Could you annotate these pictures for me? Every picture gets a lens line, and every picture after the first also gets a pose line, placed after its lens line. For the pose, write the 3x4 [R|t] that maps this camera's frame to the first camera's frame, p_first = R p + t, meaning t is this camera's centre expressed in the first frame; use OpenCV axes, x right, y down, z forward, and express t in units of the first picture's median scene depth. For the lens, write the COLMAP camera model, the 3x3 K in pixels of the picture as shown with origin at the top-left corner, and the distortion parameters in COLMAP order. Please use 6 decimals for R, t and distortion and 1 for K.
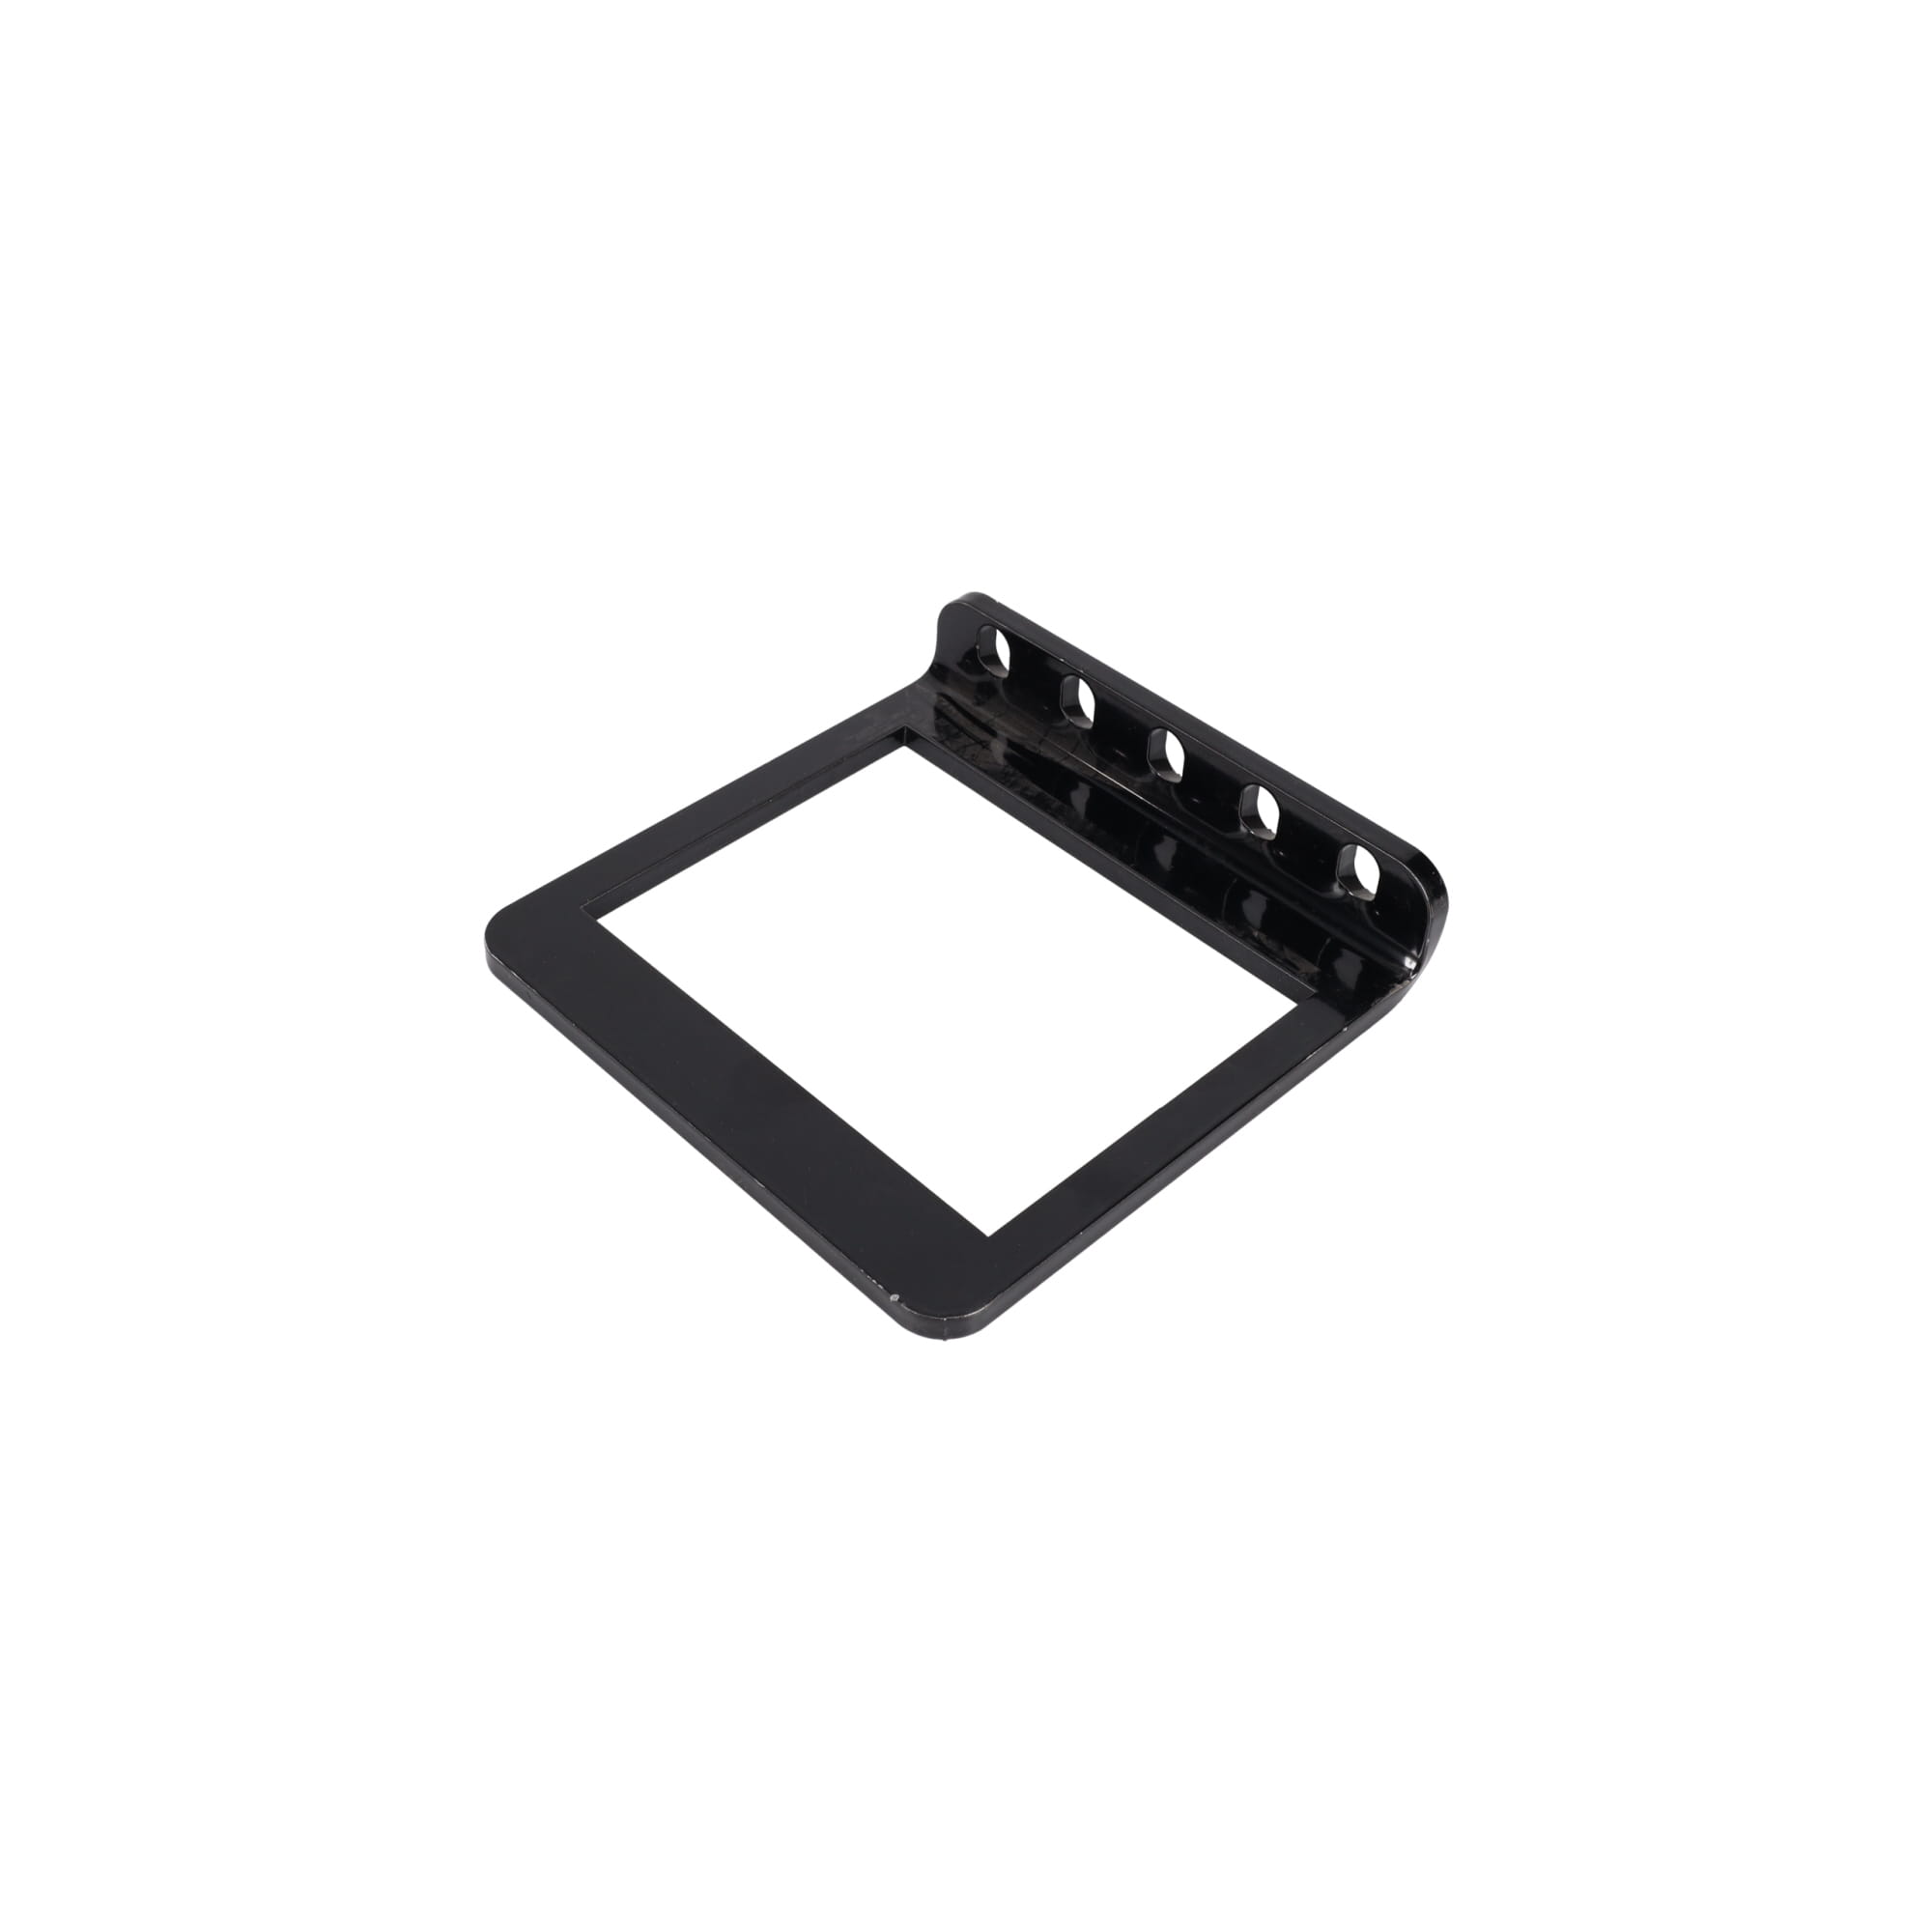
lens RADIAL K [[2188.8, 0, 924.2], [0, 2188.8, 964.9], [0, 0, 1]] dist [-0.000174, 0.000650]
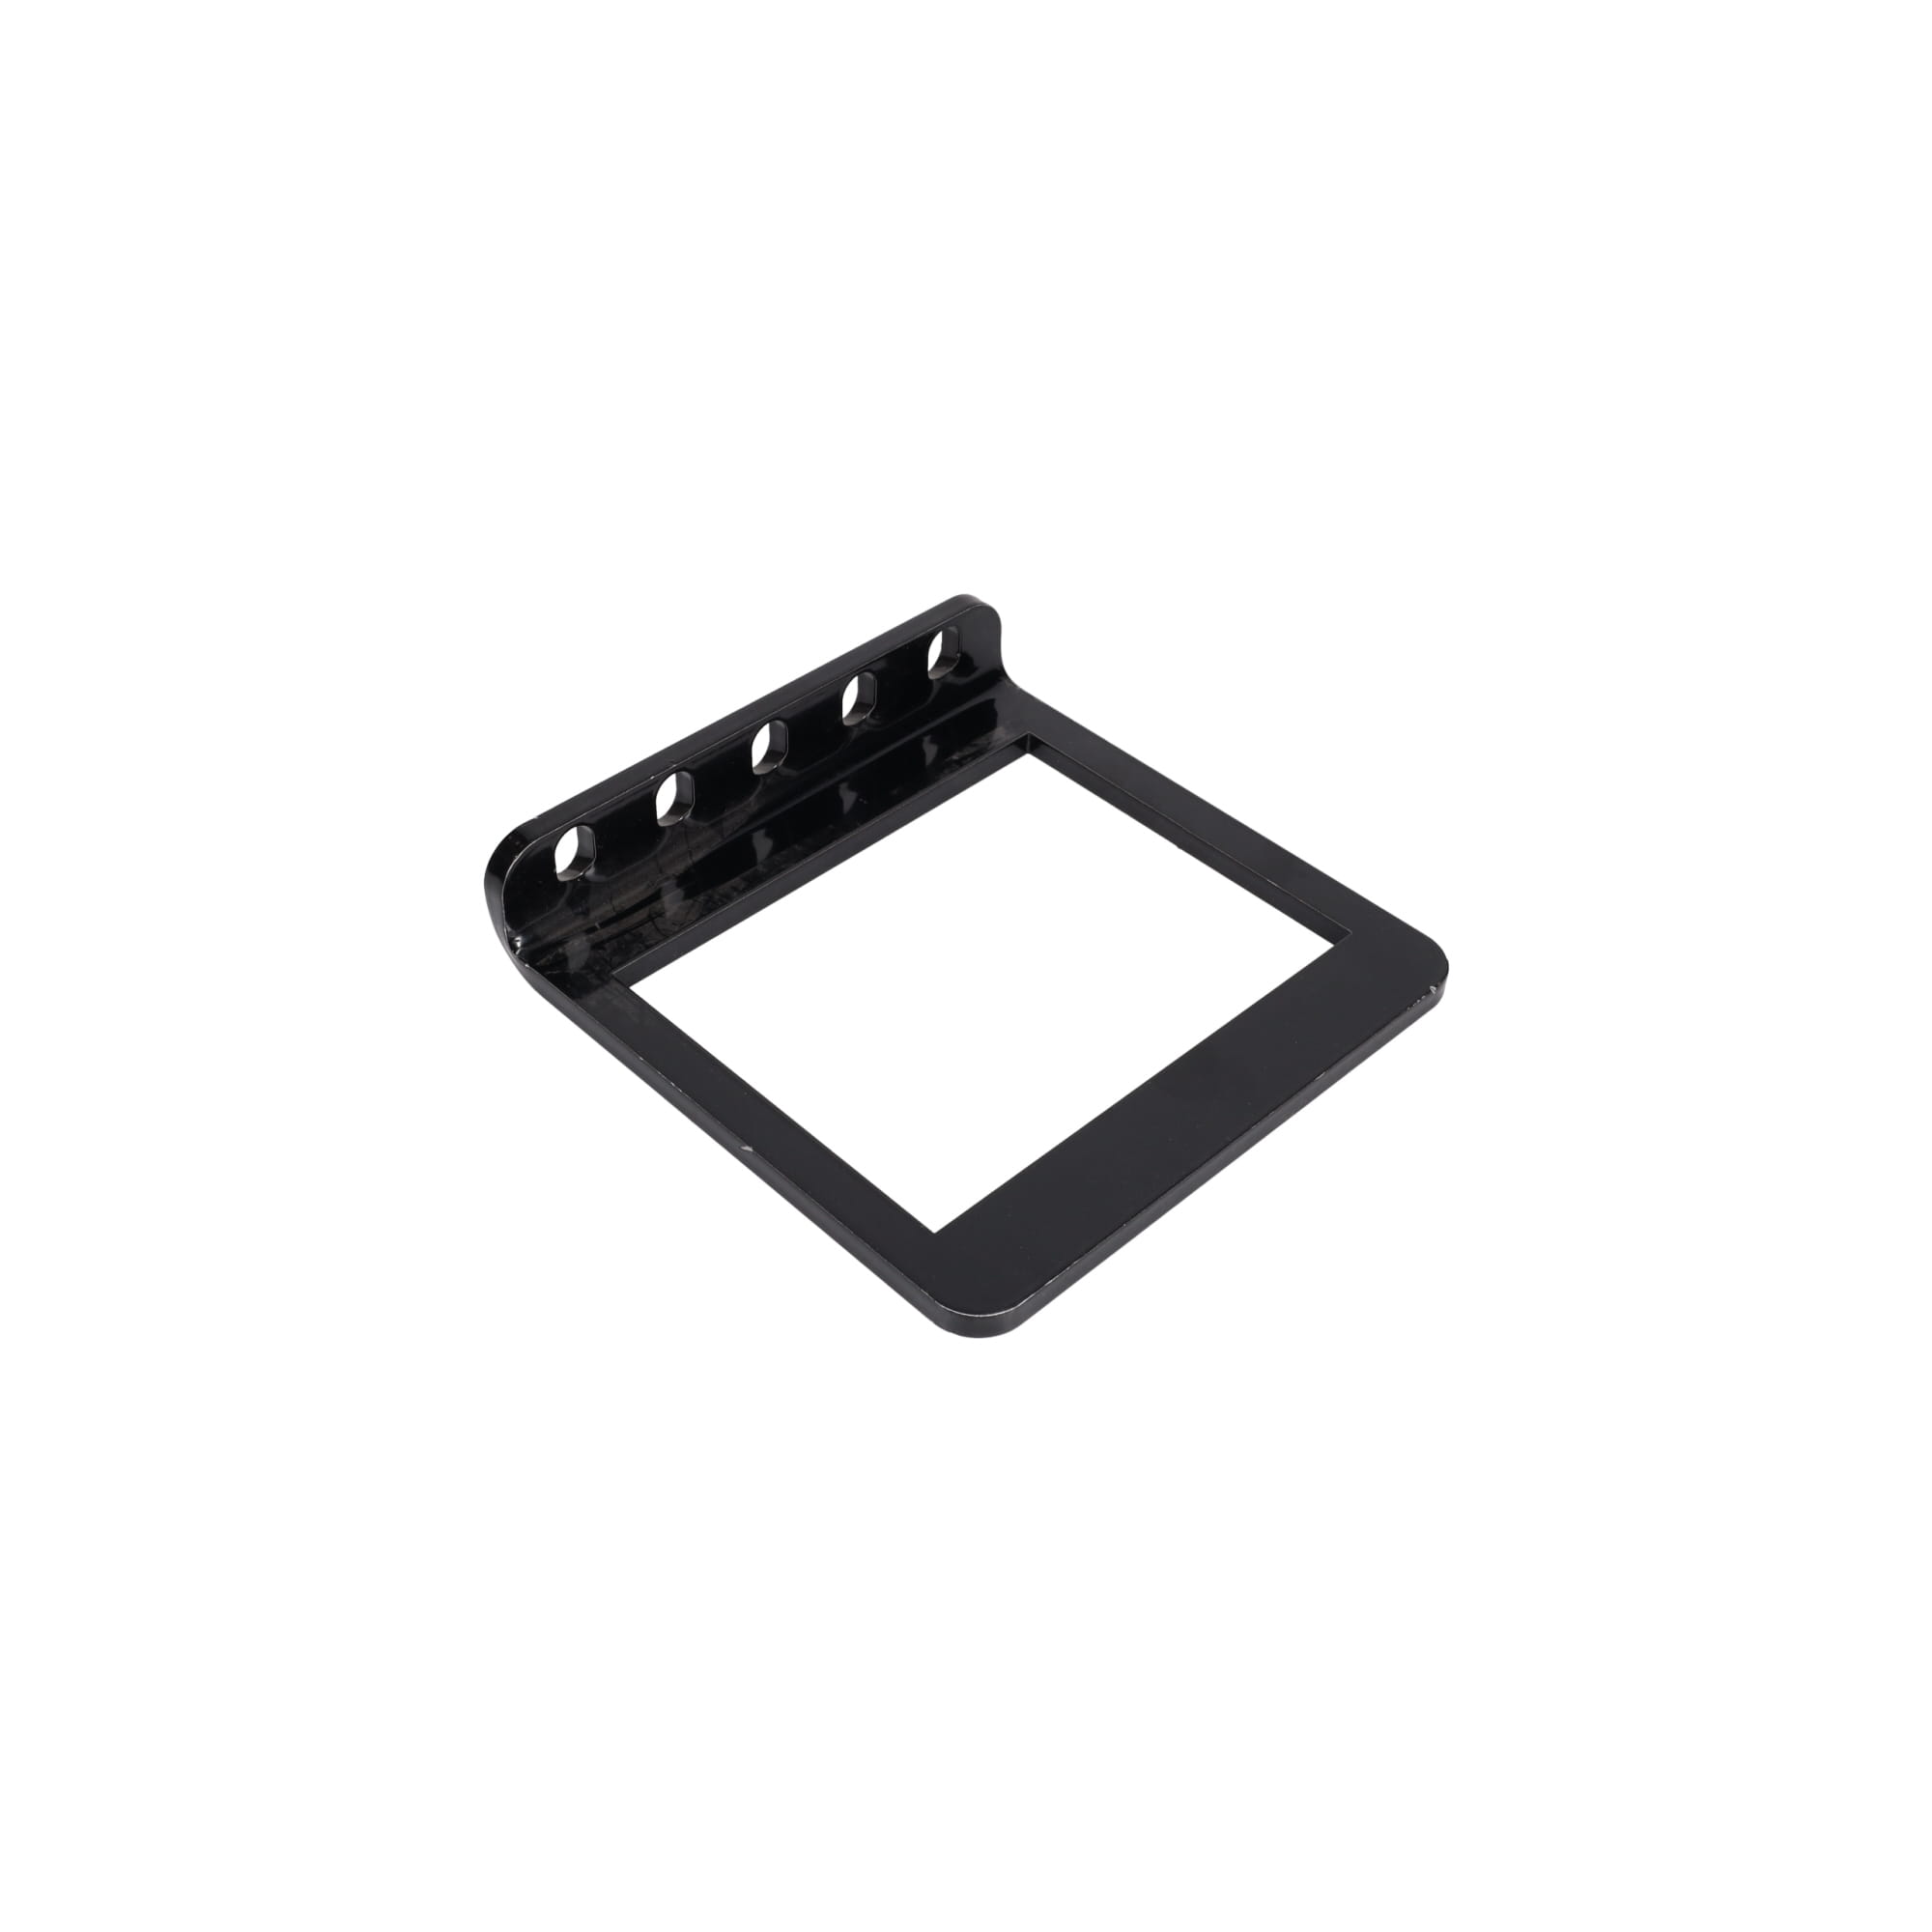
lens RADIAL K [[2188.8, 0, 924.2], [0, 2188.8, 964.9], [0, 0, 1]] dist [-0.000174, 0.000650]
pose [[-0.014865, -0.679060, 0.733933, -0.689692], [0.669386, 0.538502, 0.511798, -0.506164], [-0.742766, 0.498892, 0.446548, 0.556456]]
